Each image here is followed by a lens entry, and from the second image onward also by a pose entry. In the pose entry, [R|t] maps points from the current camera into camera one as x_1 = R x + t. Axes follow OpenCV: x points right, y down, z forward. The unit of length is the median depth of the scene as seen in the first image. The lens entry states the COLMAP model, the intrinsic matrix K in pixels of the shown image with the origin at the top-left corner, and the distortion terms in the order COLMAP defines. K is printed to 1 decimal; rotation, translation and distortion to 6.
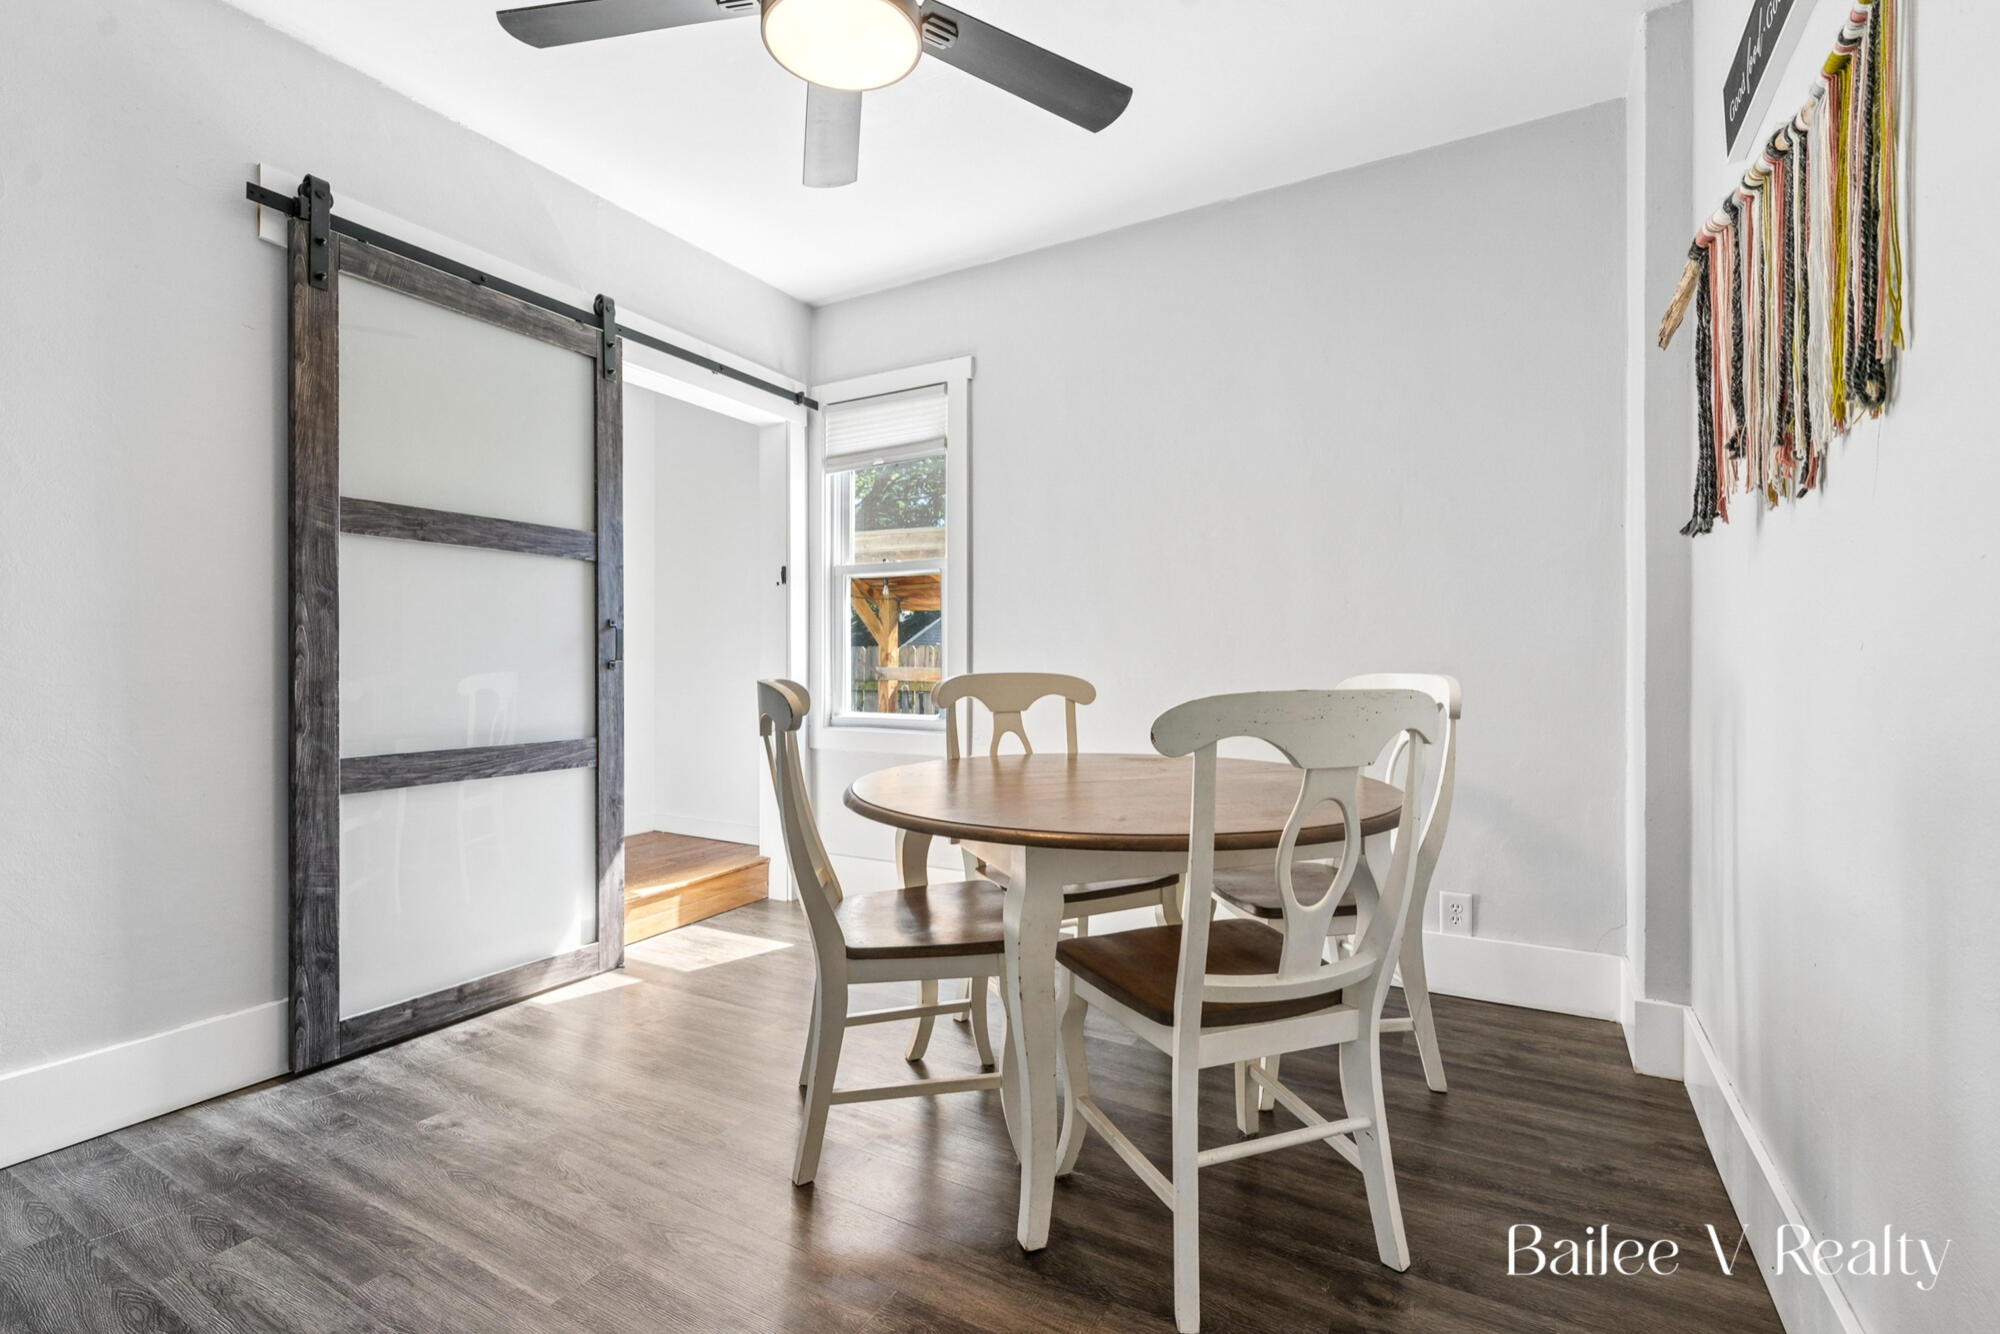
lens RADIAL K [[845.4, 0, 989.1], [0, 845.4, 669.1], [0, 0, 1]] dist [0.000708, -0.000766]
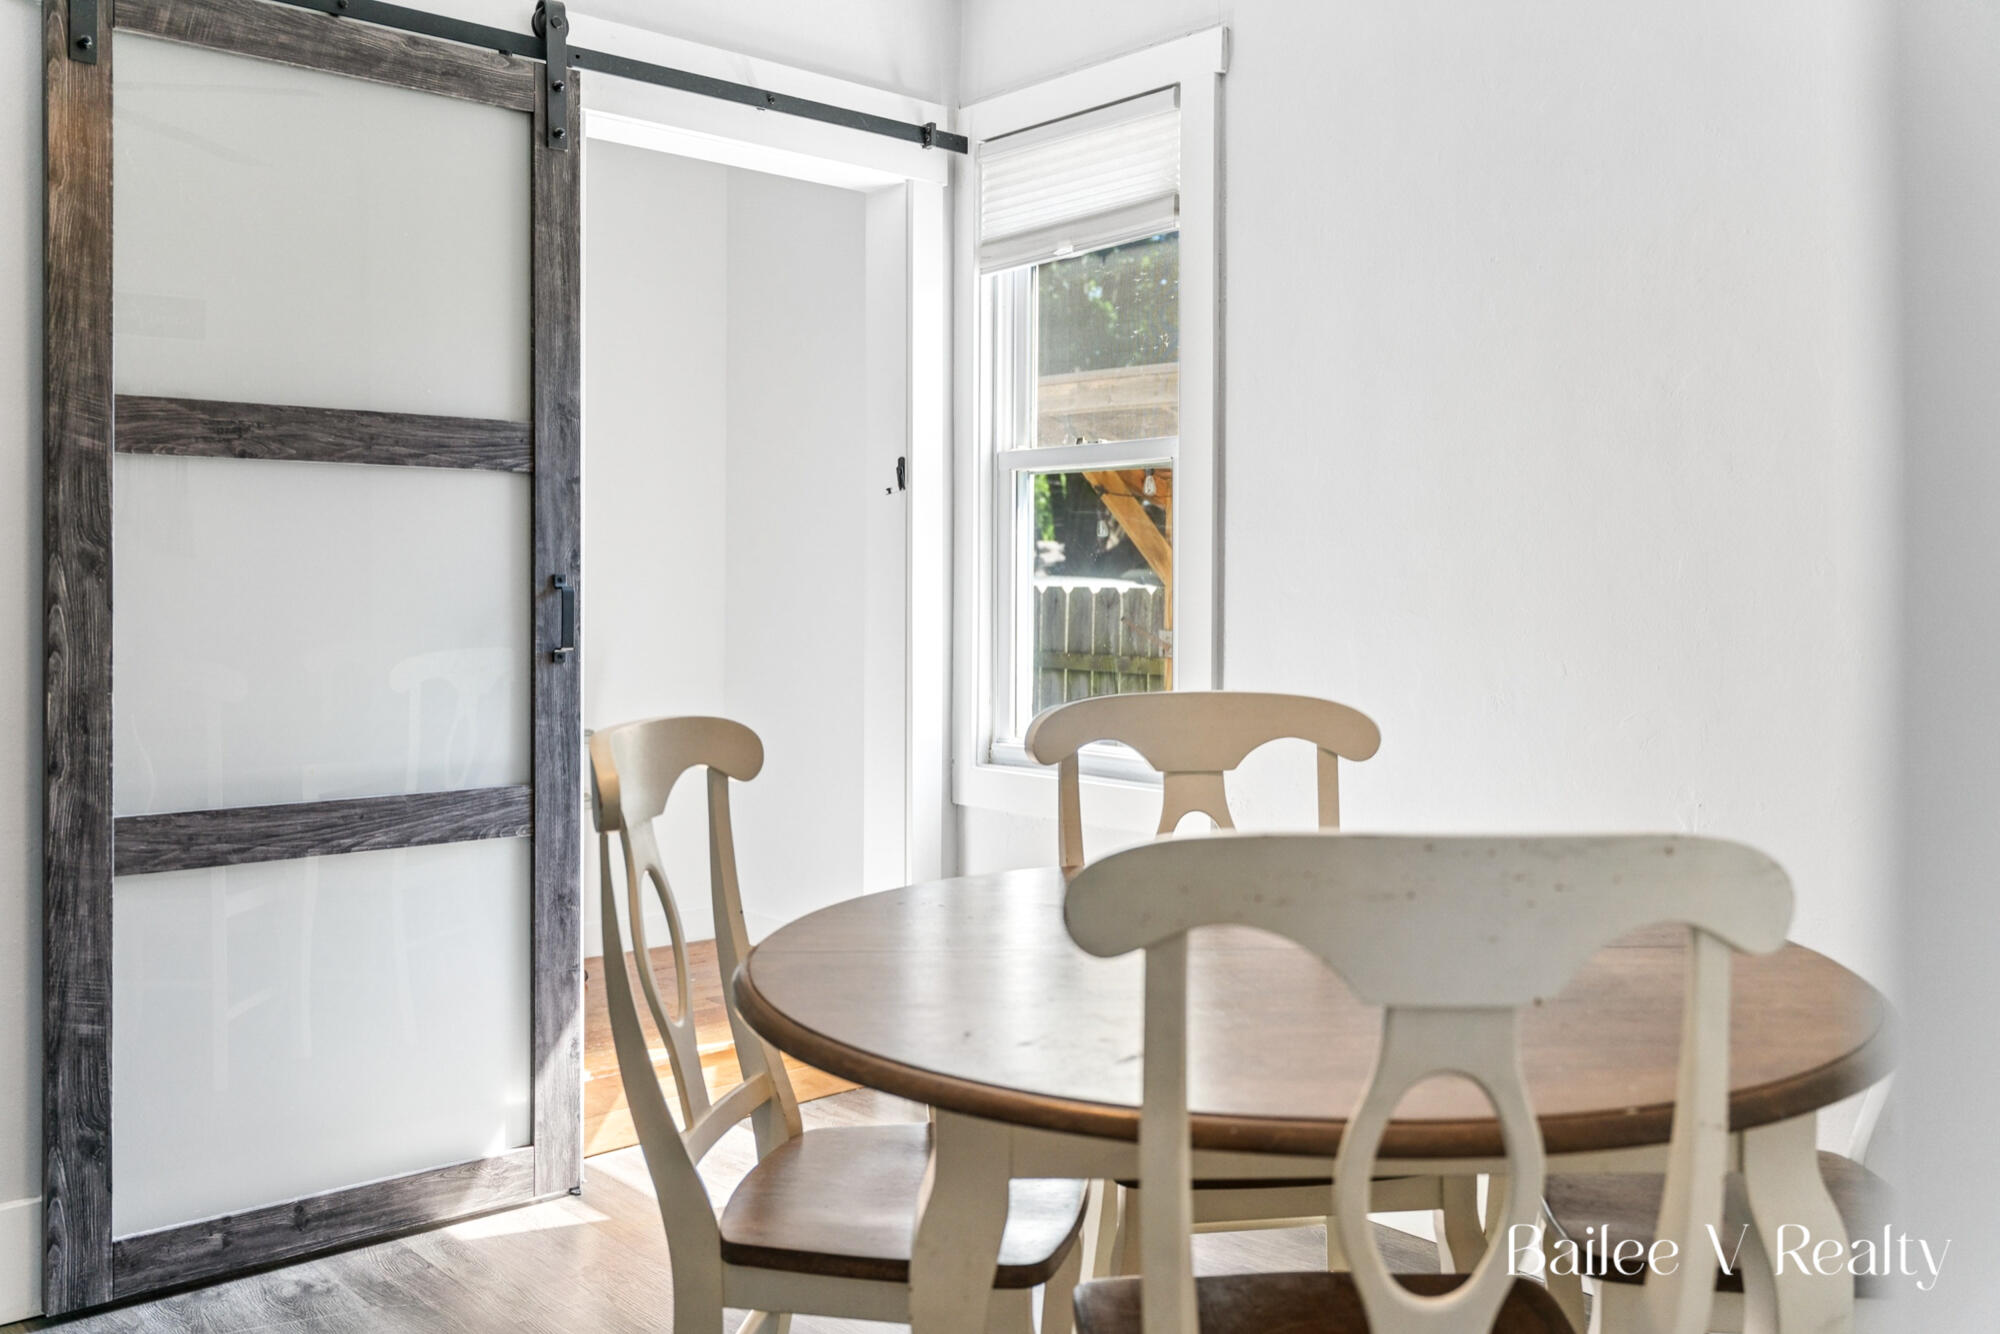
lens RADIAL K [[1682.5, 0, 983.1], [0, 1682.5, 609.6], [0, 0, 1]] dist [-0.015268, 0.019675]
pose [[0.947491, -0.002184, -0.319774, 0.199586], [0.003256, 0.999991, 0.002817, -0.041992], [0.319765, -0.003710, 0.947490, 0.033880]]
